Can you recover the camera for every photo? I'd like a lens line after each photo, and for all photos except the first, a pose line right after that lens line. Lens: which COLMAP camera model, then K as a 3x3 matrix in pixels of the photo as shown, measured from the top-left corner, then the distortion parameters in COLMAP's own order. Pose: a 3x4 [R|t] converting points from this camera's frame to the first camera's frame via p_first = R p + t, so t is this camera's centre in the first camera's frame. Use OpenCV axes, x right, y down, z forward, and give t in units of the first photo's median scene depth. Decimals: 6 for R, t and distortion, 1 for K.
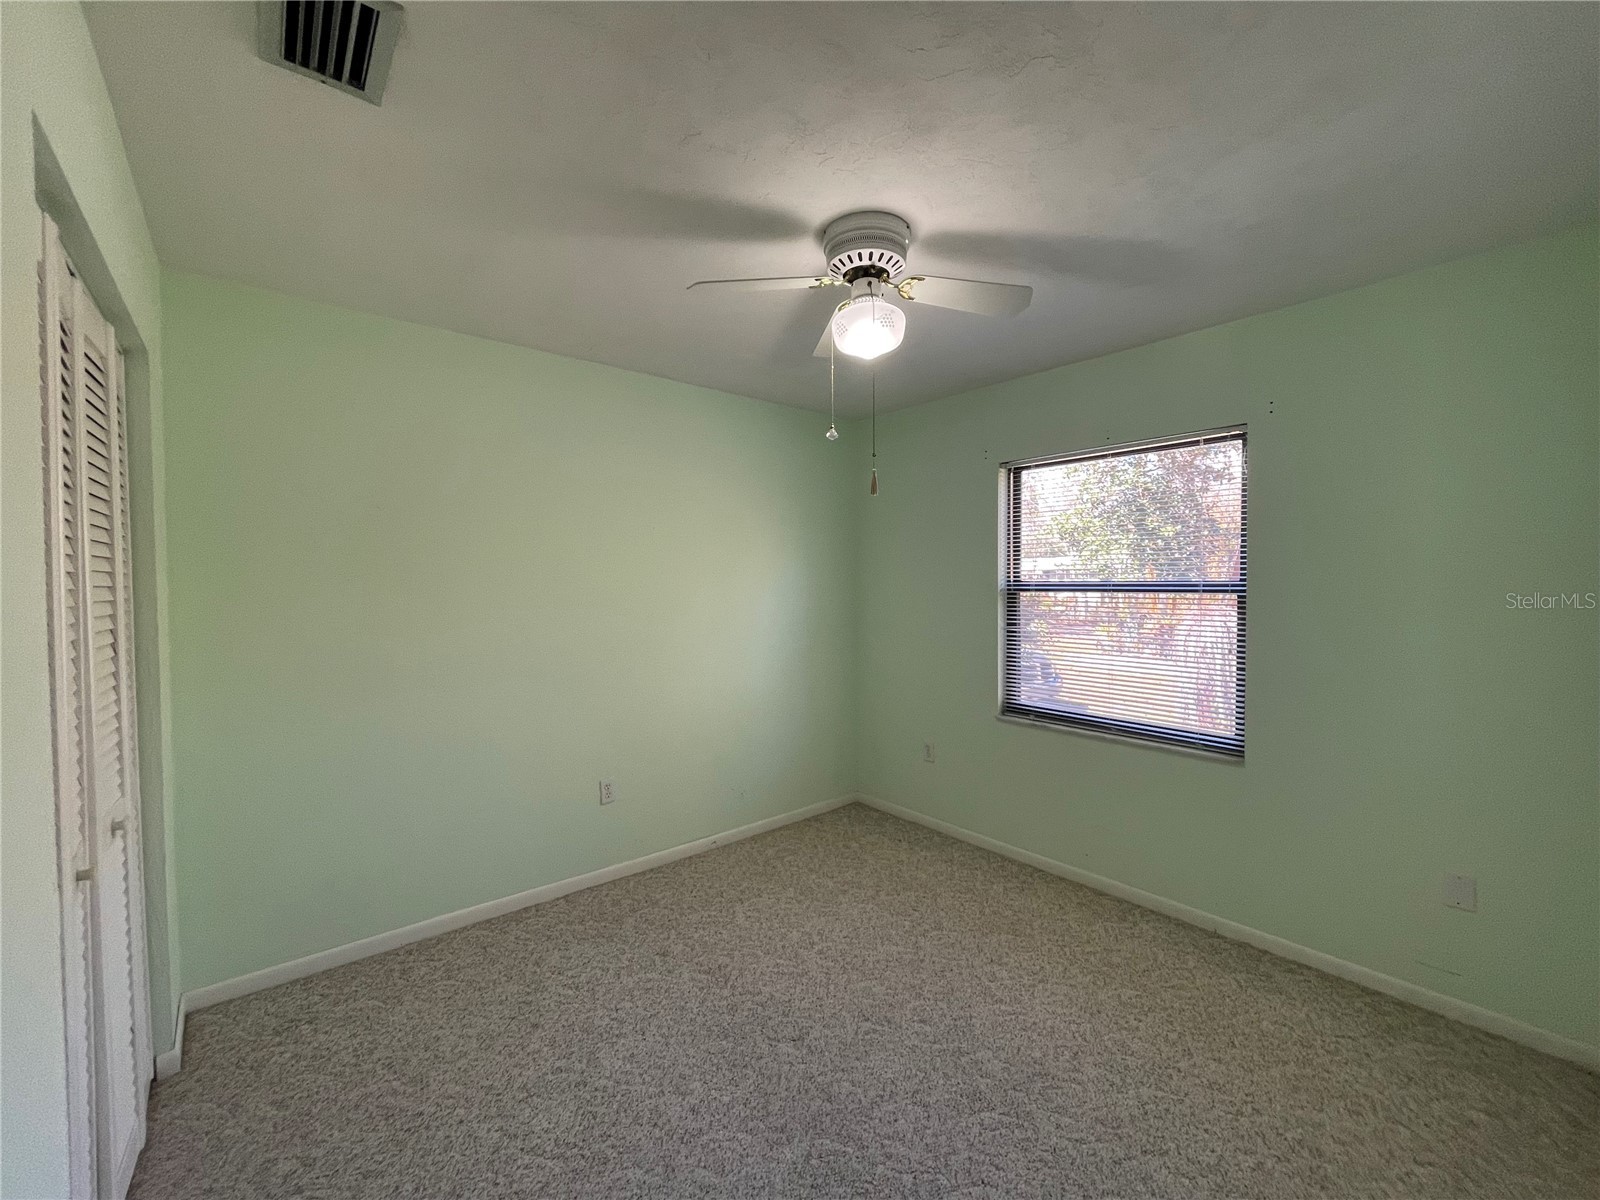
lens RADIAL K [[648.3, 0, 795.3], [0, 648.3, 597.5], [0, 0, 1]] dist [0.000234, 0.000048]
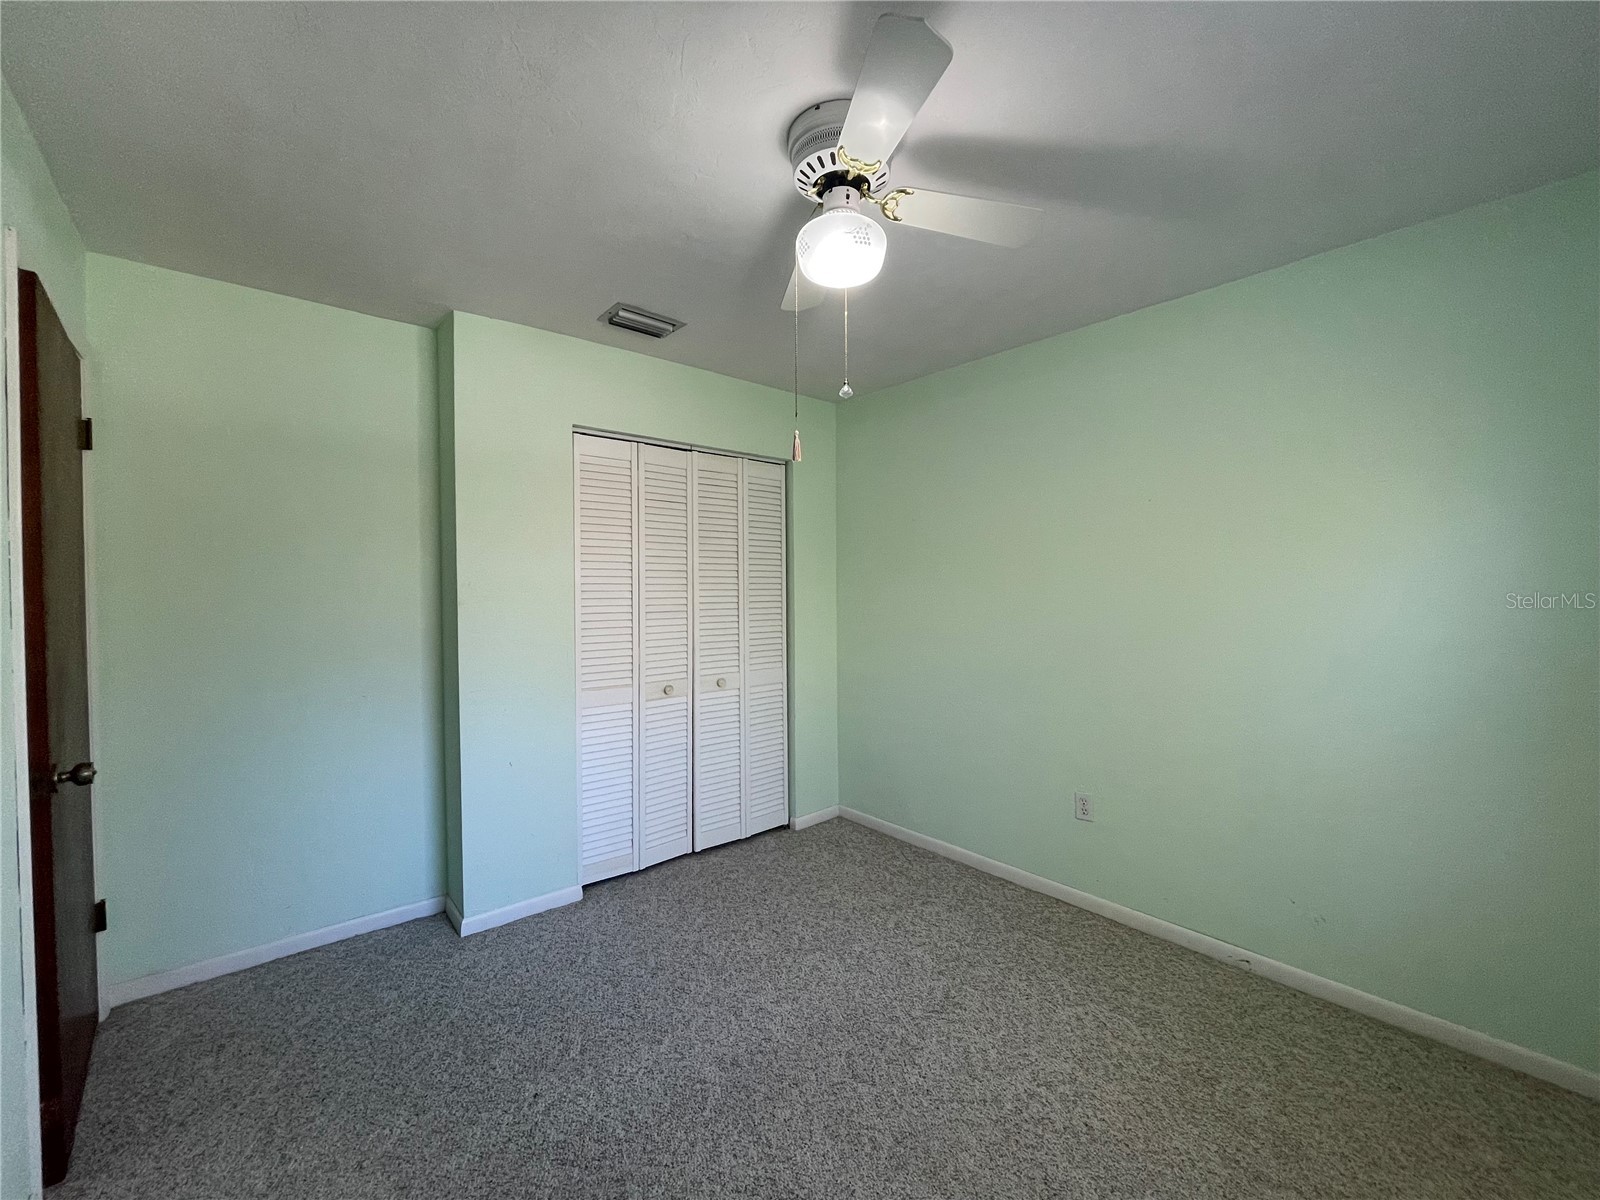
lens RADIAL K [[648.3, 0, 795.3], [0, 648.3, 597.5], [0, 0, 1]] dist [0.000234, 0.000048]
pose [[0.011968, 0.019445, -0.999739, 0.693593], [-0.017688, 0.999659, 0.019232, 0.003838], [0.999772, 0.017453, 0.012308, 0.699833]]
